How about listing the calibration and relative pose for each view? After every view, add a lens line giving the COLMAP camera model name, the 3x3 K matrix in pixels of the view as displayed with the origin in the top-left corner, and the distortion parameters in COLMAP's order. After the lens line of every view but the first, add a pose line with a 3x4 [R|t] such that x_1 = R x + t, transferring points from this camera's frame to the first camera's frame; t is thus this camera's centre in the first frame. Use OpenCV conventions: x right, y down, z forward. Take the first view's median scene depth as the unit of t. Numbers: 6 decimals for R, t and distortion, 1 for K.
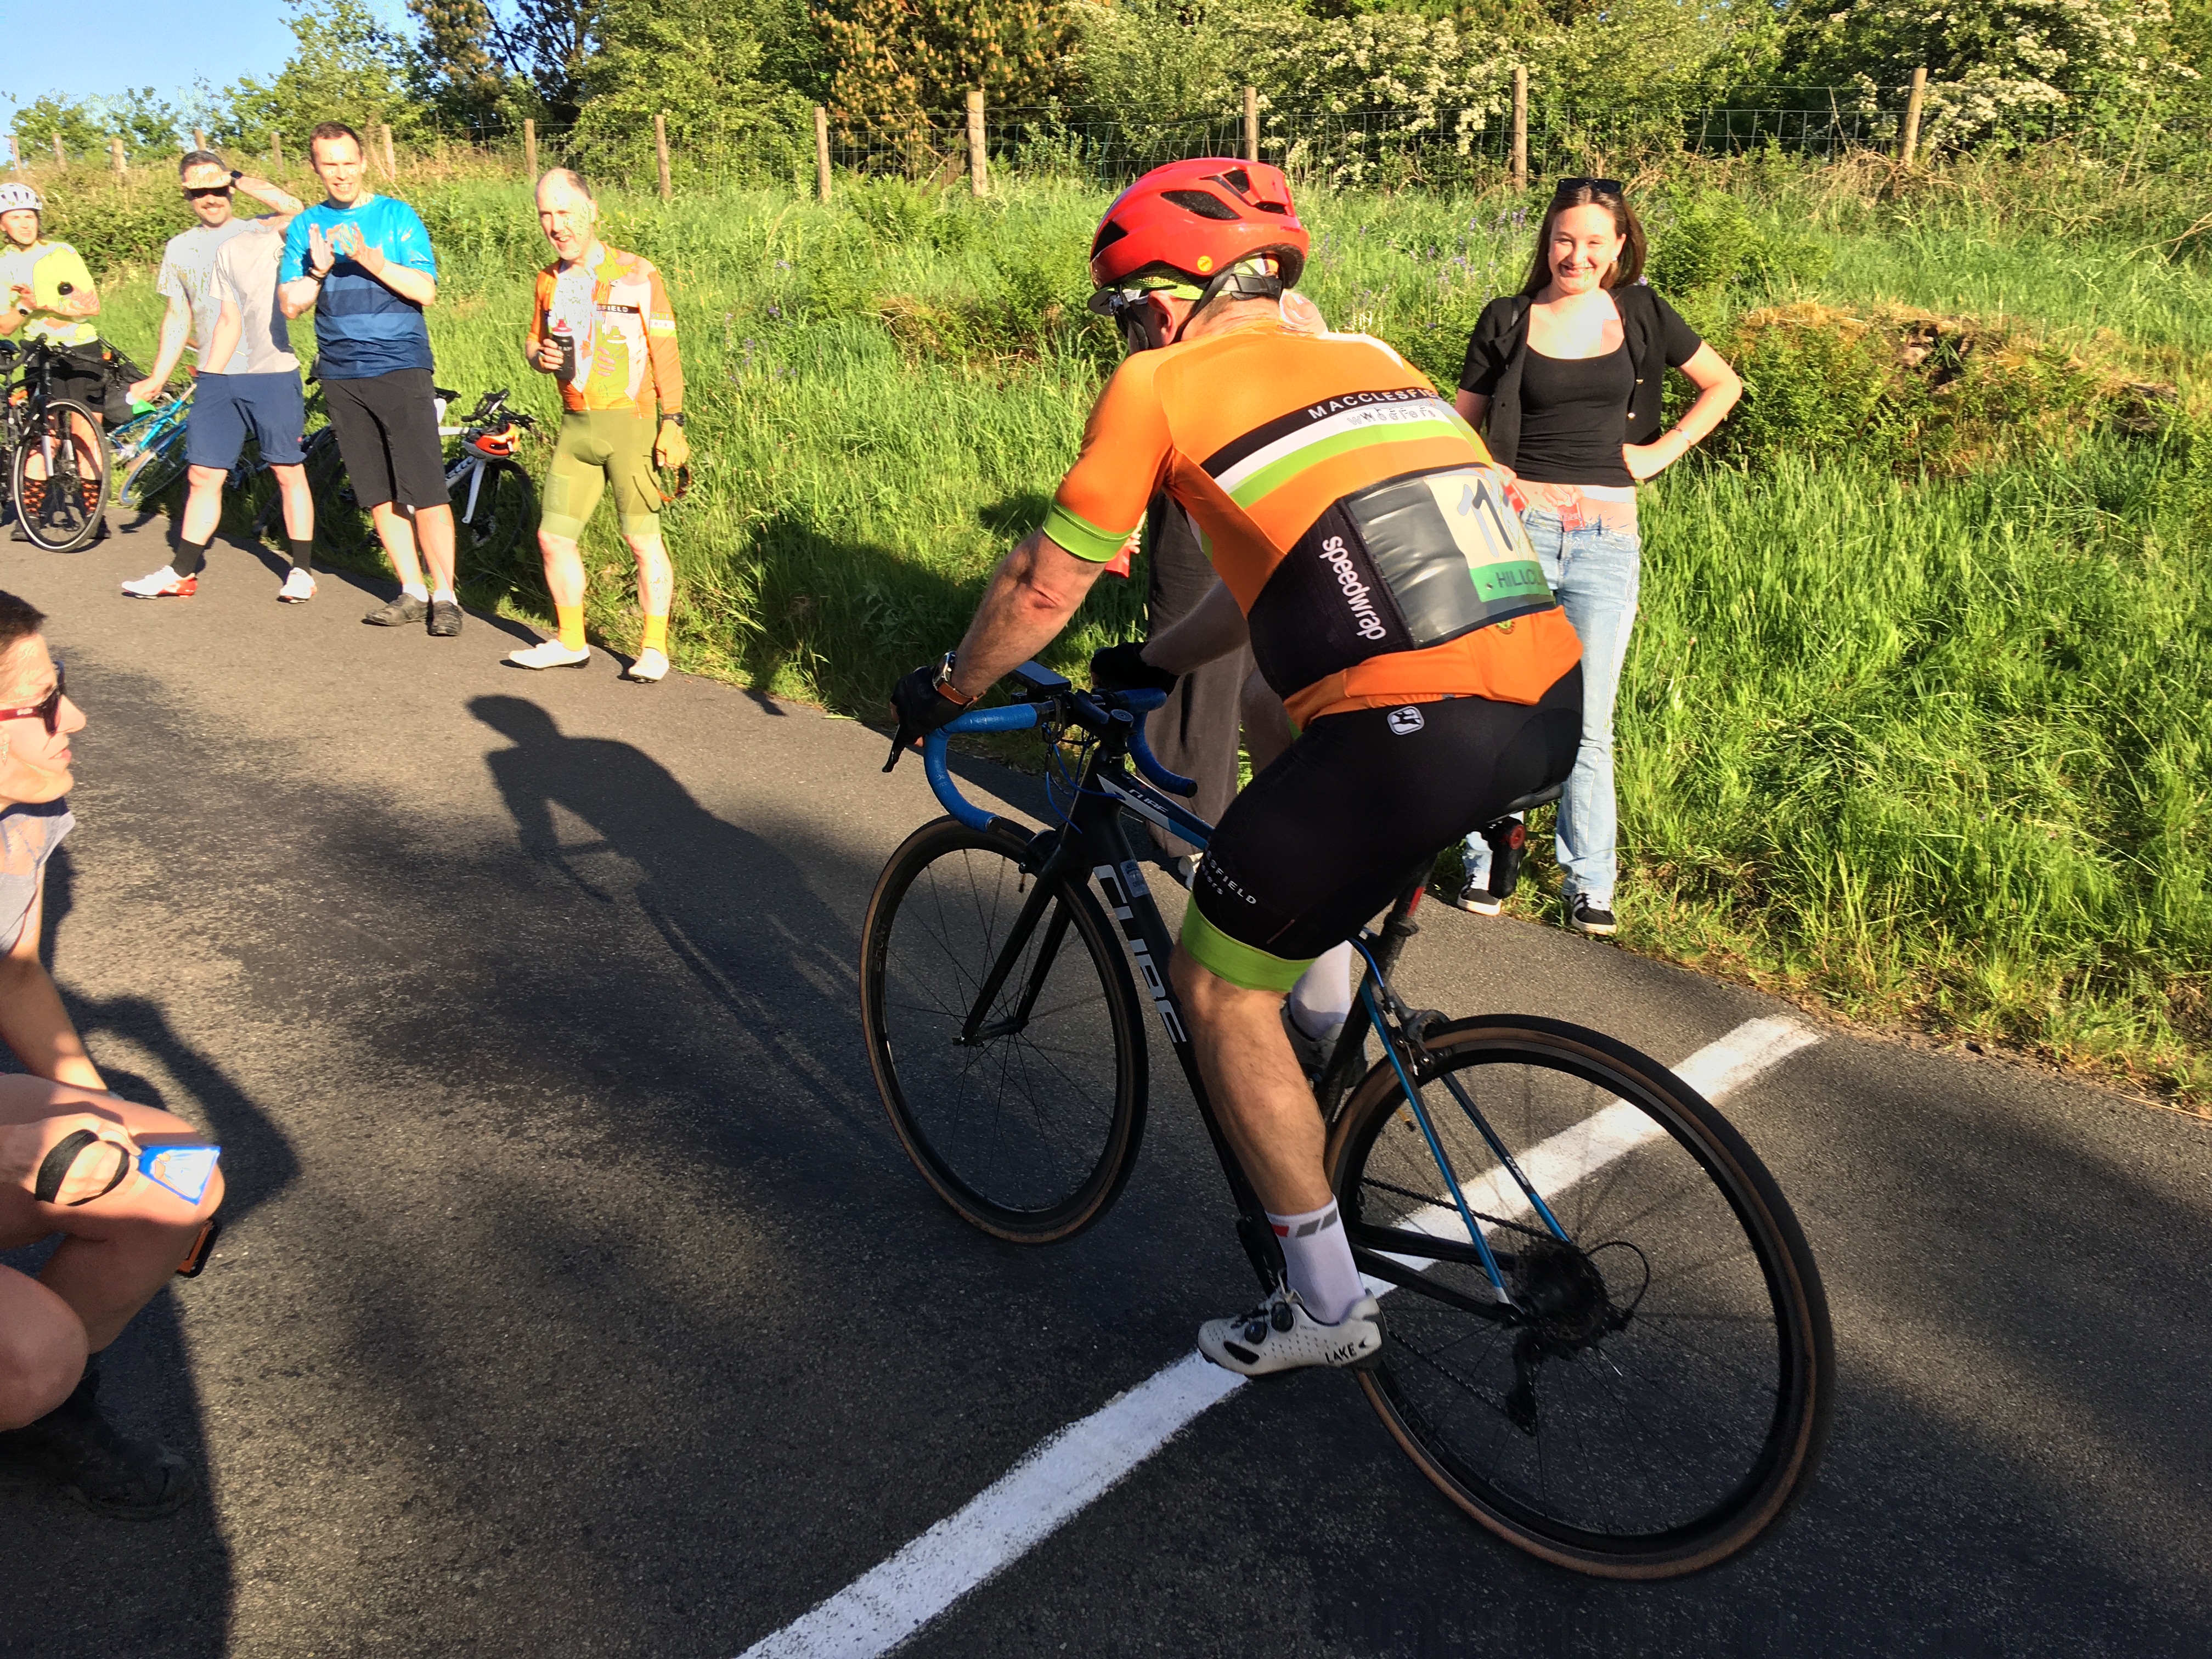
lens RADIAL K [[1848.8, 0, 1082.4], [0, 1848.8, 852.6], [0, 0, 1]] dist [0.128410, -0.183961]
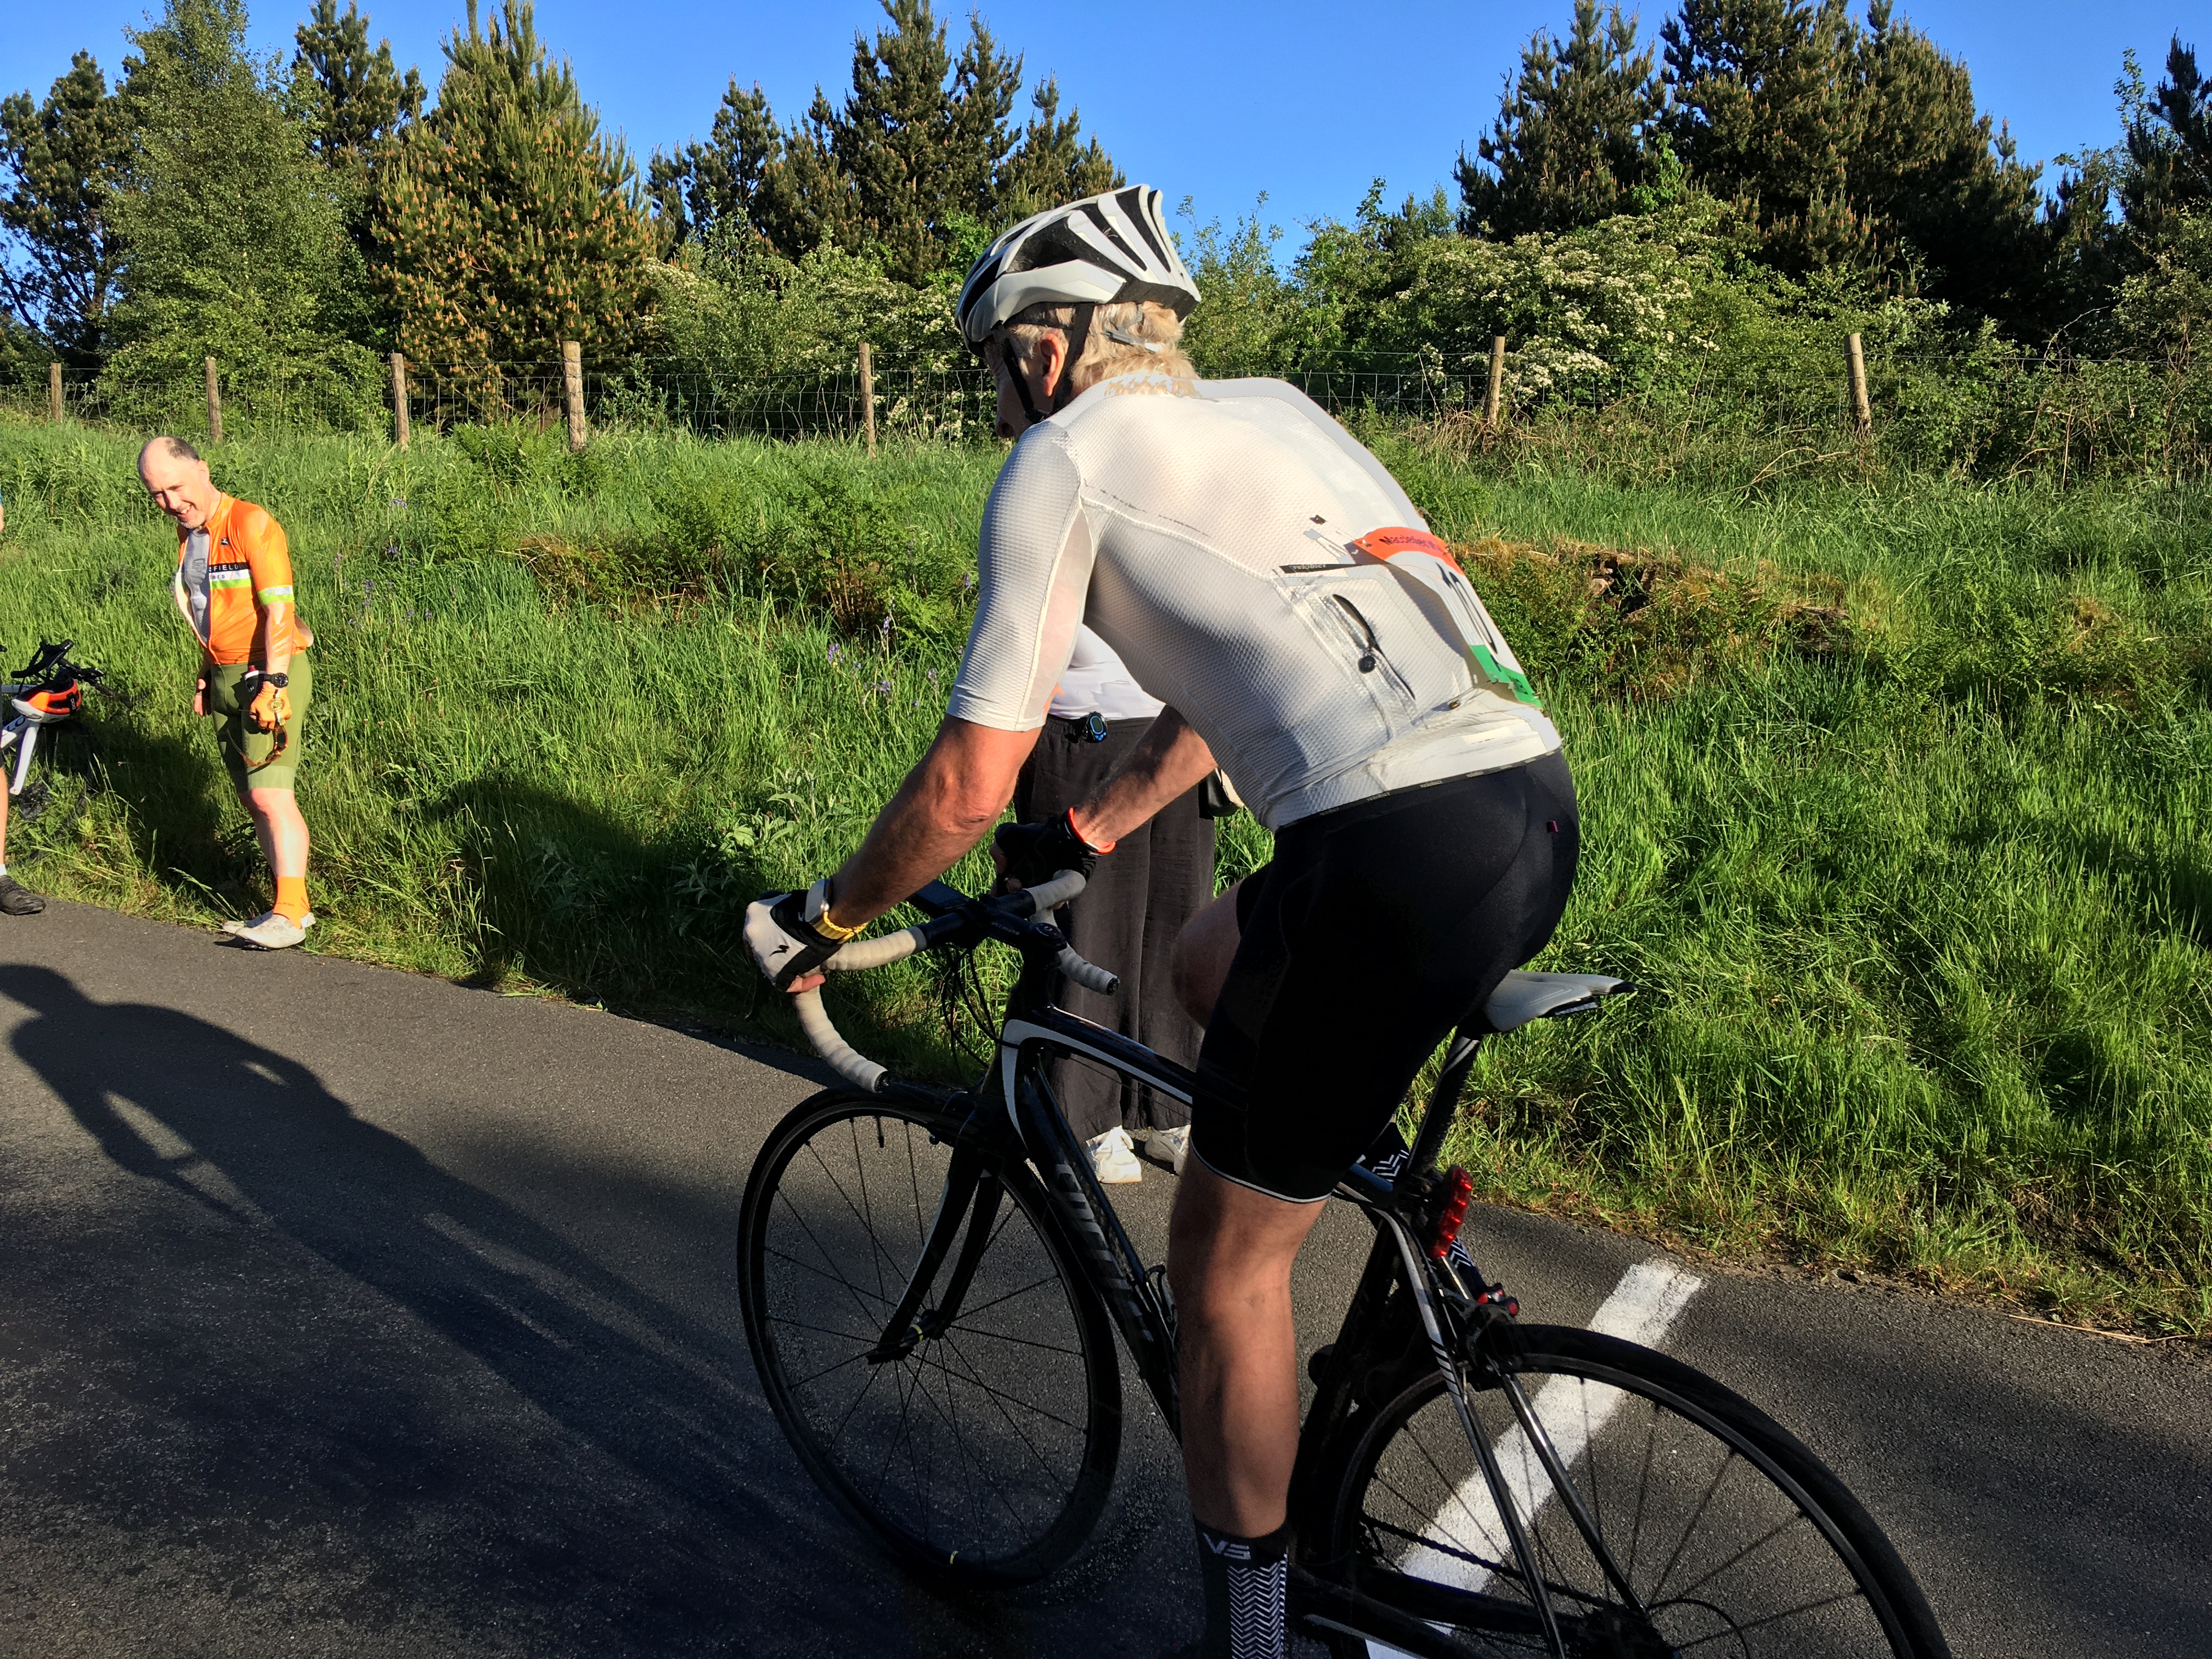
lens RADIAL K [[1864.6, 0, 1082.5], [0, 1864.6, 826.2], [0, 0, 1]] dist [0.121104, -0.183838]
pose [[0.972614, -0.038717, 0.229179, -0.041171], [0.071517, 0.988042, -0.136592, -0.006478], [-0.221151, 0.149242, 0.963753, 0.046460]]
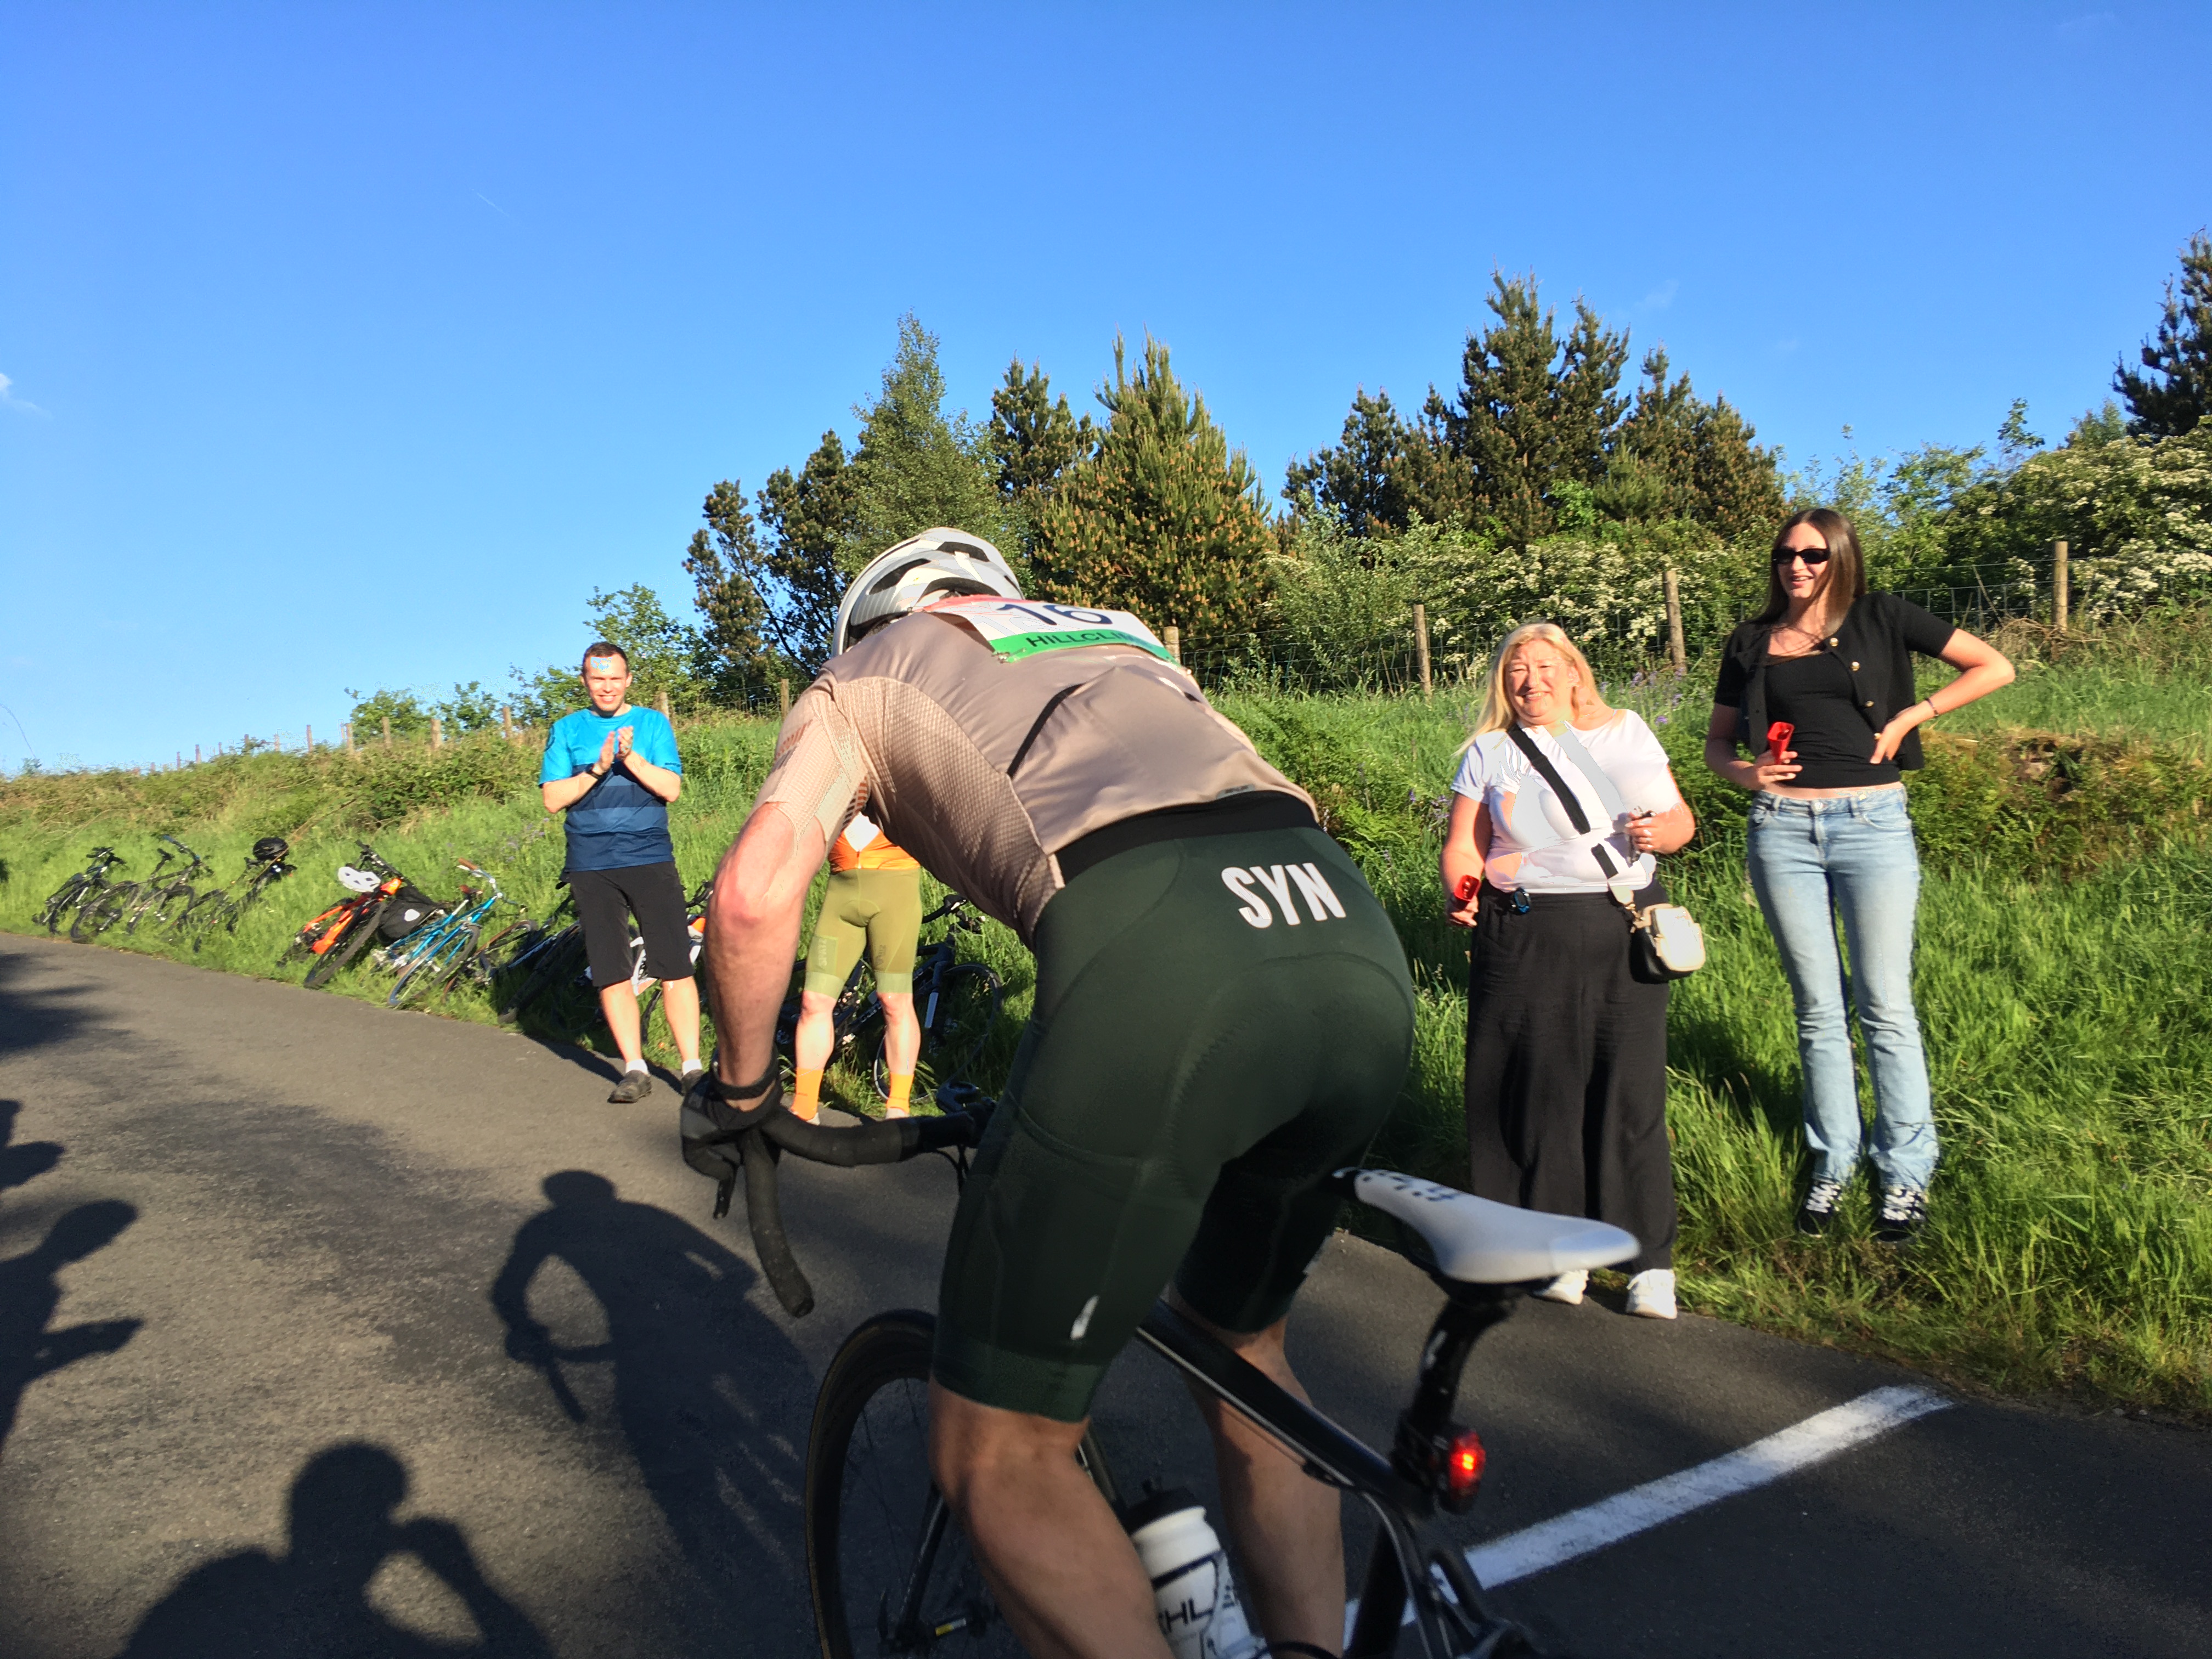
lens RADIAL K [[1864.6, 0, 1082.5], [0, 1864.6, 826.2], [0, 0, 1]] dist [0.121104, -0.183838]
pose [[0.990971, -0.042517, -0.127160, 0.031900], [0.003512, 0.956297, -0.292375, 0.034365], [0.134033, 0.289289, 0.947812, -0.017597]]
